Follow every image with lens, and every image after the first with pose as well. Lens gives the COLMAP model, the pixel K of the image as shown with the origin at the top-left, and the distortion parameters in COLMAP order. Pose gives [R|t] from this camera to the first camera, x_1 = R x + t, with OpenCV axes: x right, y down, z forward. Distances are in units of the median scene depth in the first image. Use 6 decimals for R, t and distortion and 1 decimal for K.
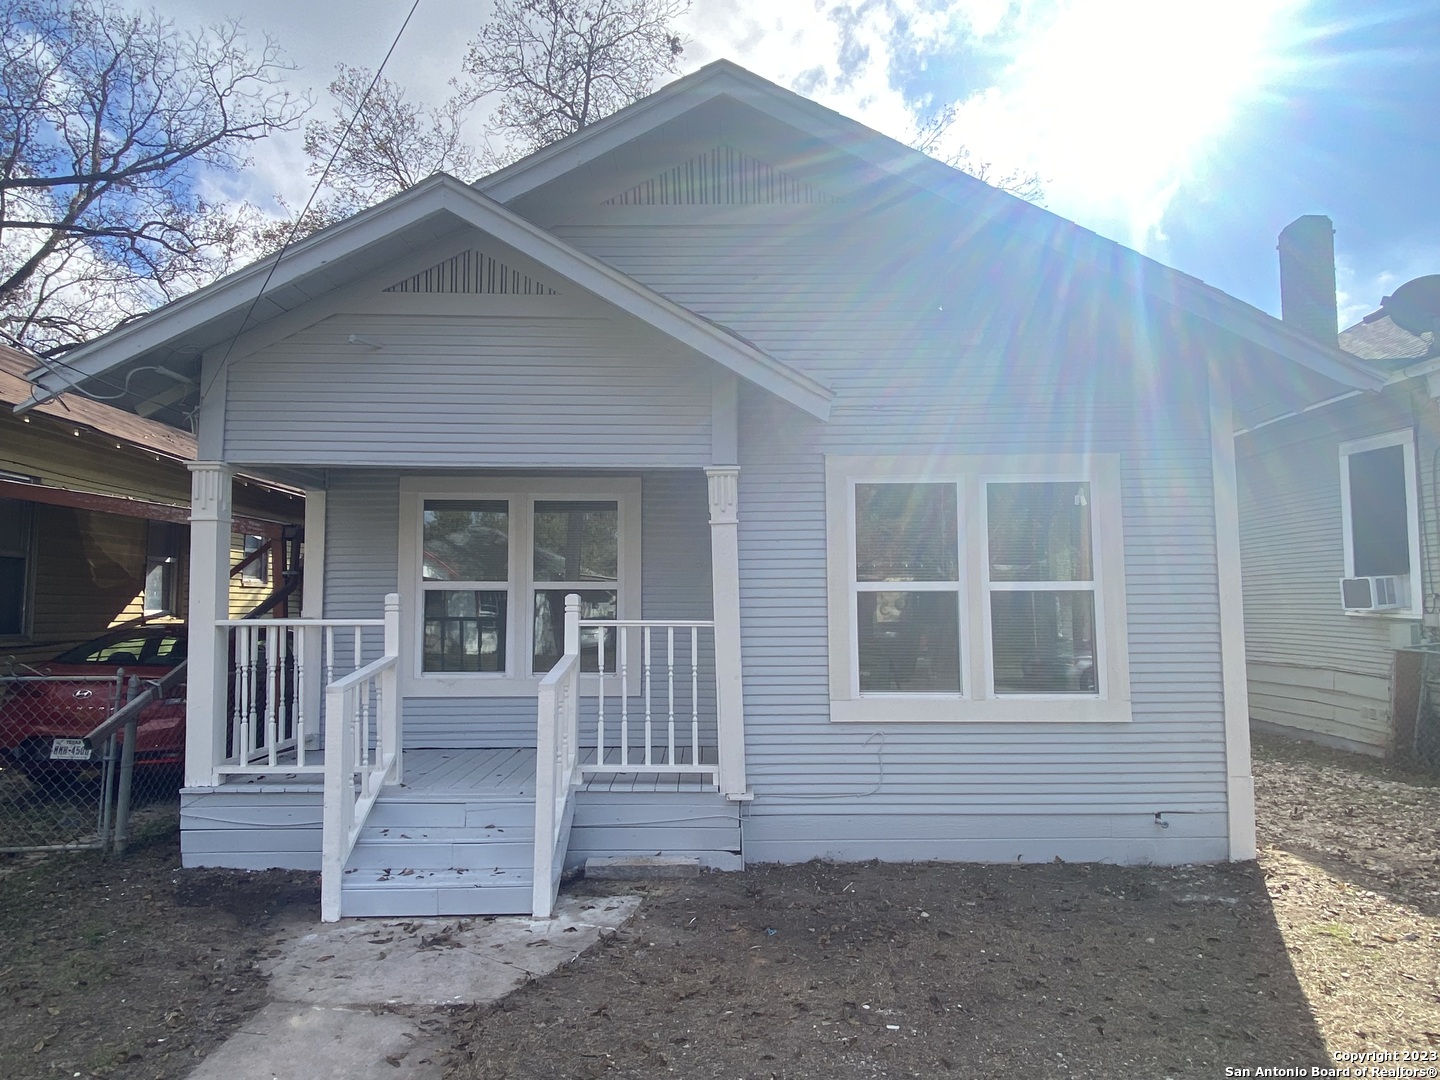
lens RADIAL K [[868.3, 0, 720.0], [0, 868.3, 540.0], [0, 0, 1]] dist [0.058493, -0.056685]
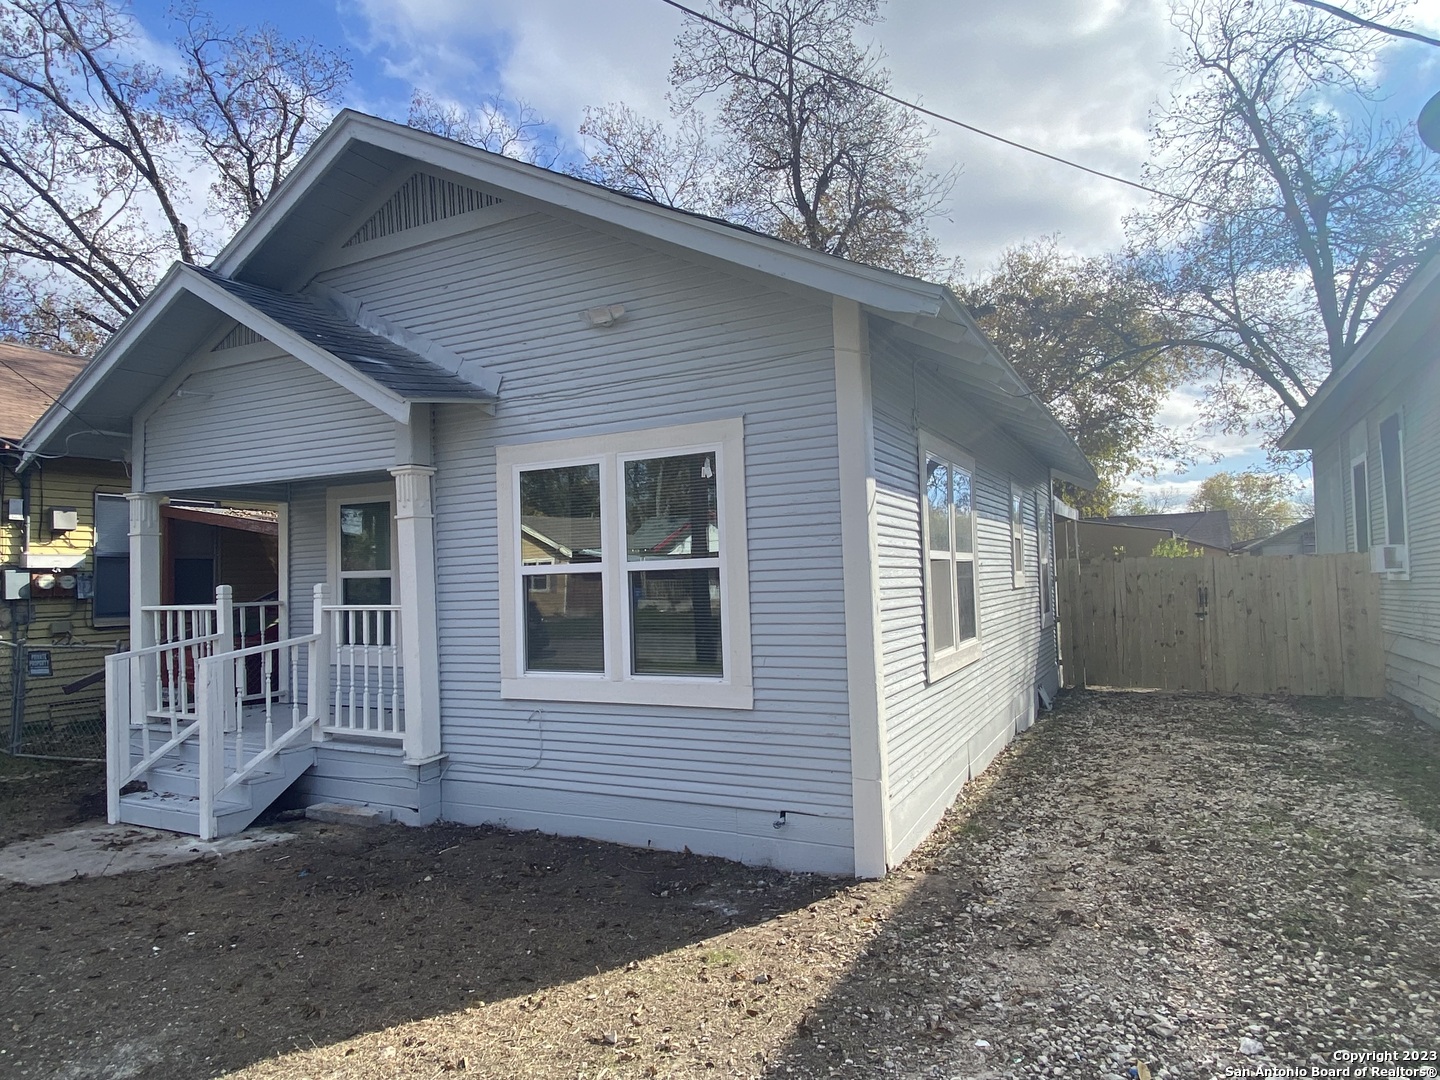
lens RADIAL K [[868.3, 0, 720.0], [0, 868.3, 540.0], [0, 0, 1]] dist [0.058493, -0.056685]
pose [[0.881418, -0.042896, -0.470385, 0.875923], [0.056314, 0.998308, 0.014482, 0.016538], [0.468968, -0.039254, 0.882342, 0.197239]]
